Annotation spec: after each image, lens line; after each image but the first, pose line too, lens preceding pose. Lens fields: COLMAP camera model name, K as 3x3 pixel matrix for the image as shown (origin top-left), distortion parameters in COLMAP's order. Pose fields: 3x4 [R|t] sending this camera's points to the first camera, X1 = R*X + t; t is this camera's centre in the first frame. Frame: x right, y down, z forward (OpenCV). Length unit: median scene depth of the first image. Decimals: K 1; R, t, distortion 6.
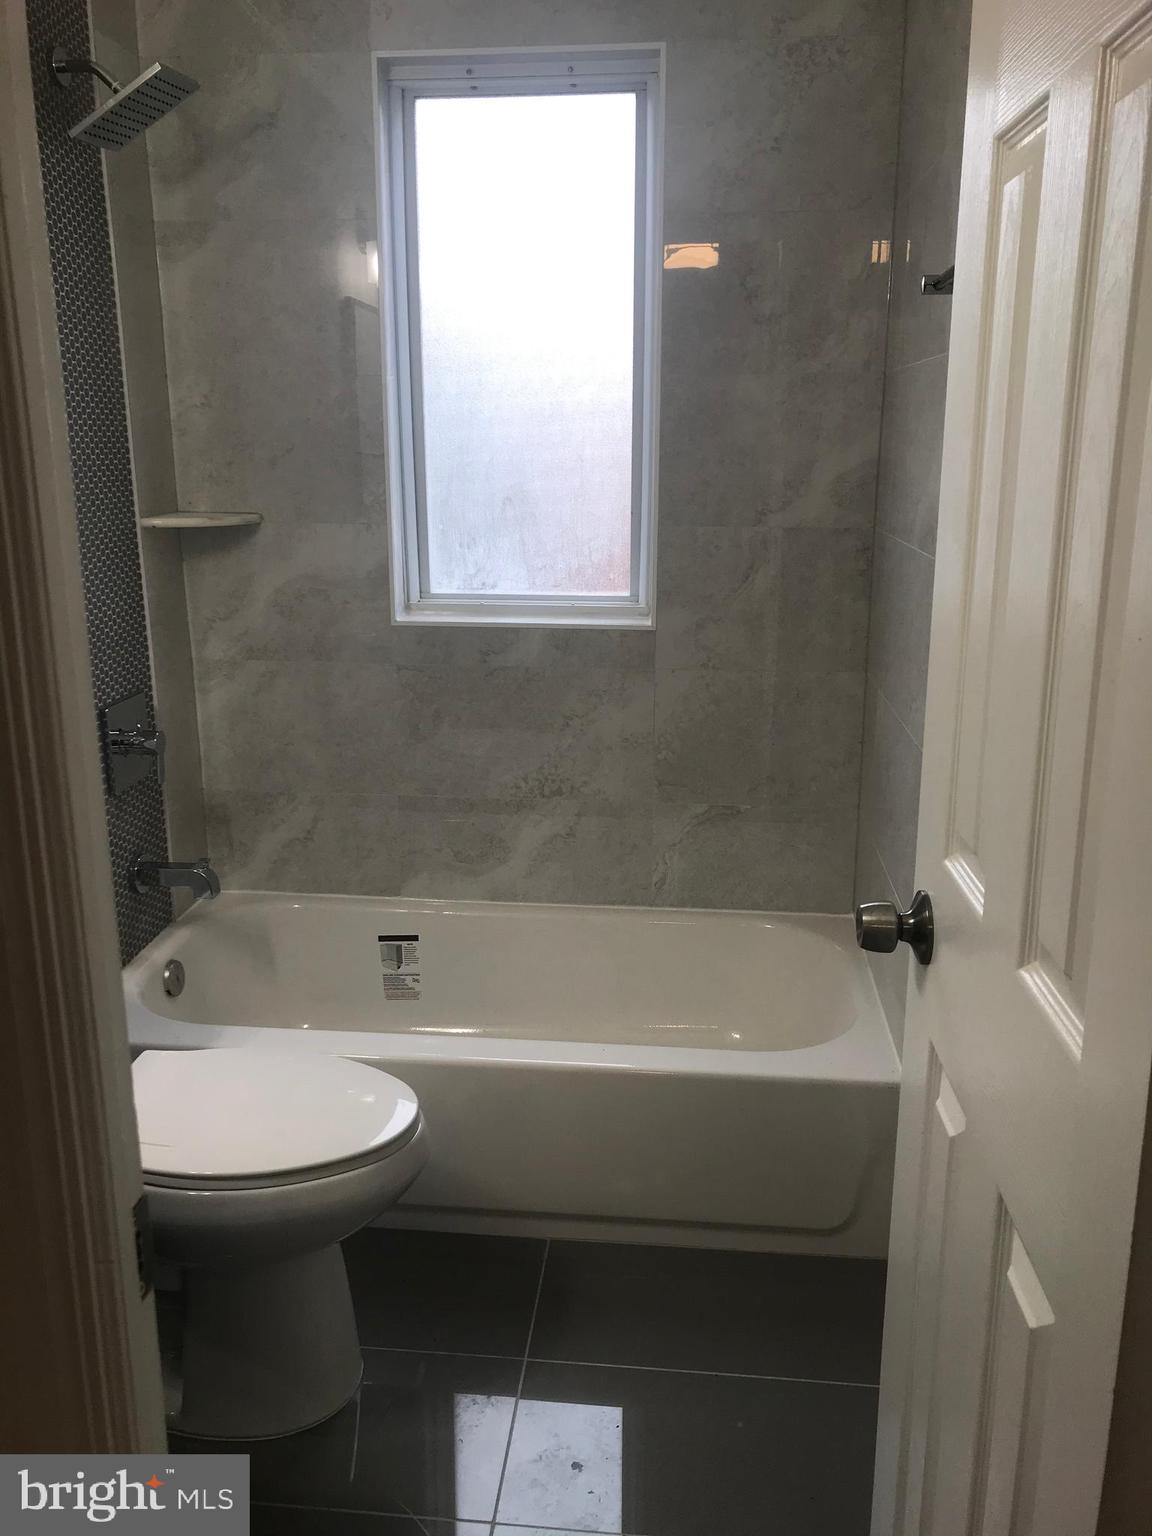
lens RADIAL K [[1268.1, 0, 570.6], [0, 1268.1, 767.1], [0, 0, 1]] dist [0.051091, -0.059465]
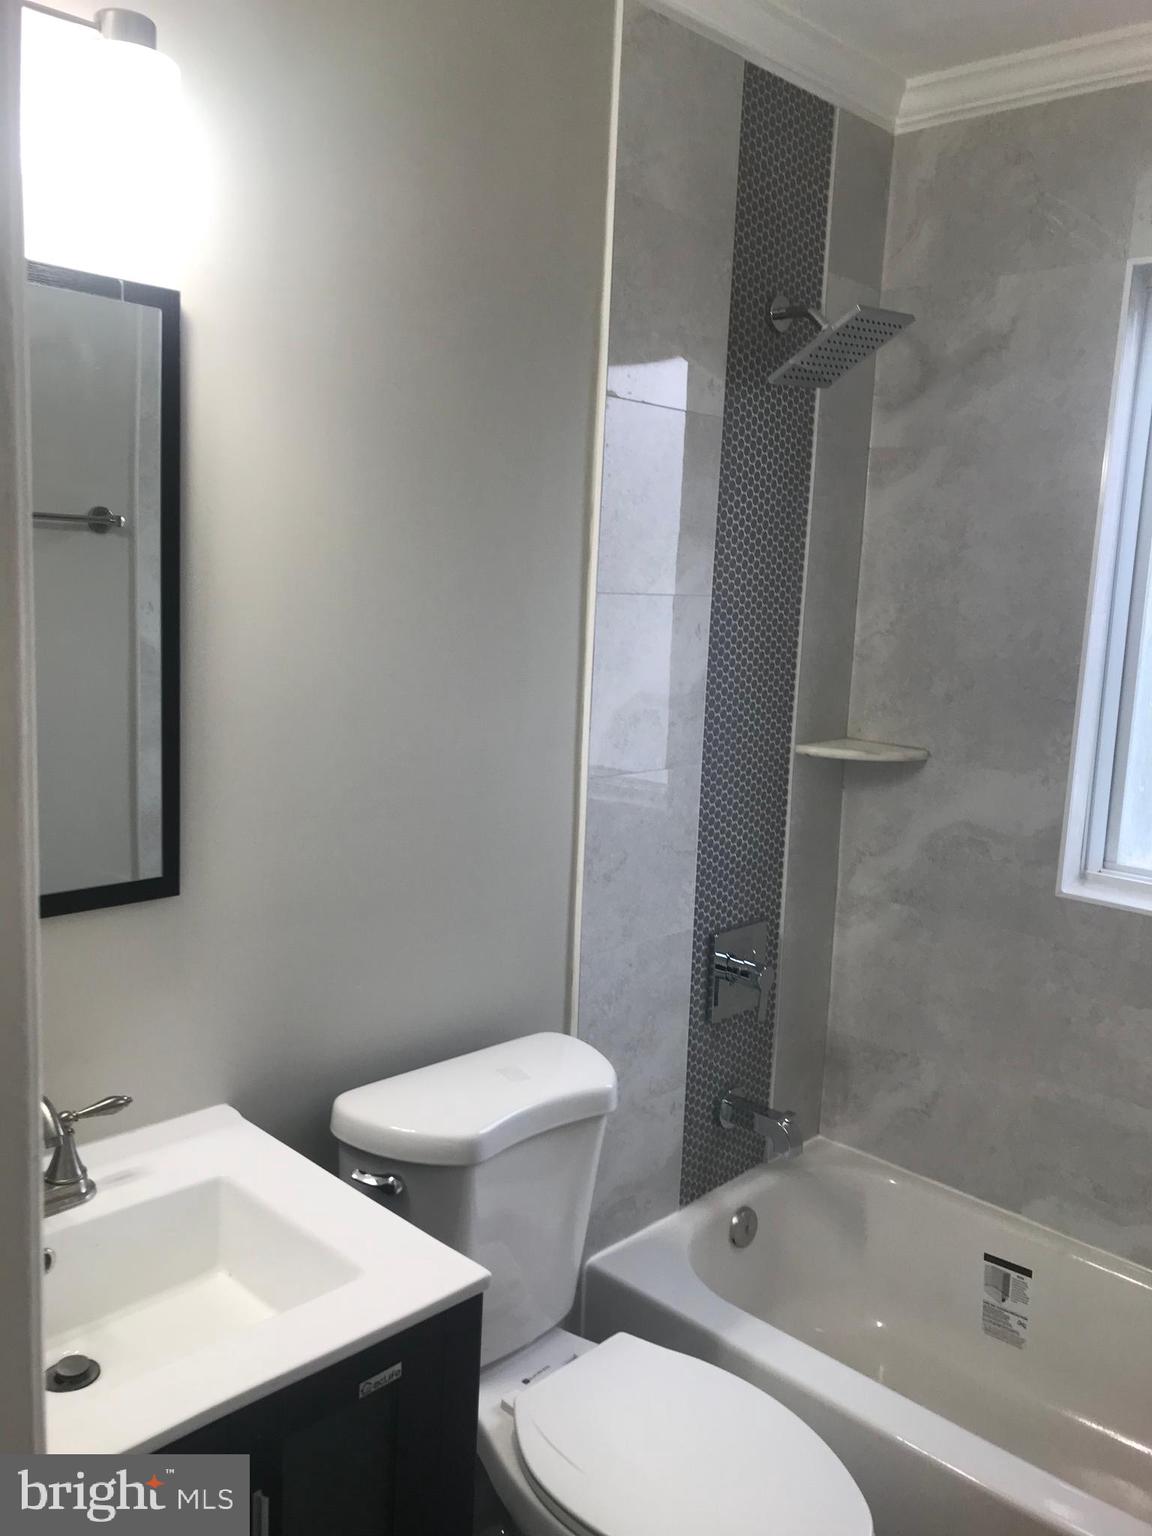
lens RADIAL K [[1268.1, 0, 578.5], [0, 1268.1, 767.5], [0, 0, 1]] dist [0.051091, -0.059465]
pose [[0.795639, 0.130628, -0.591519, 0.098821], [-0.199514, 0.978500, -0.052275, -0.088647], [0.571972, 0.159609, 0.804595, 0.122963]]
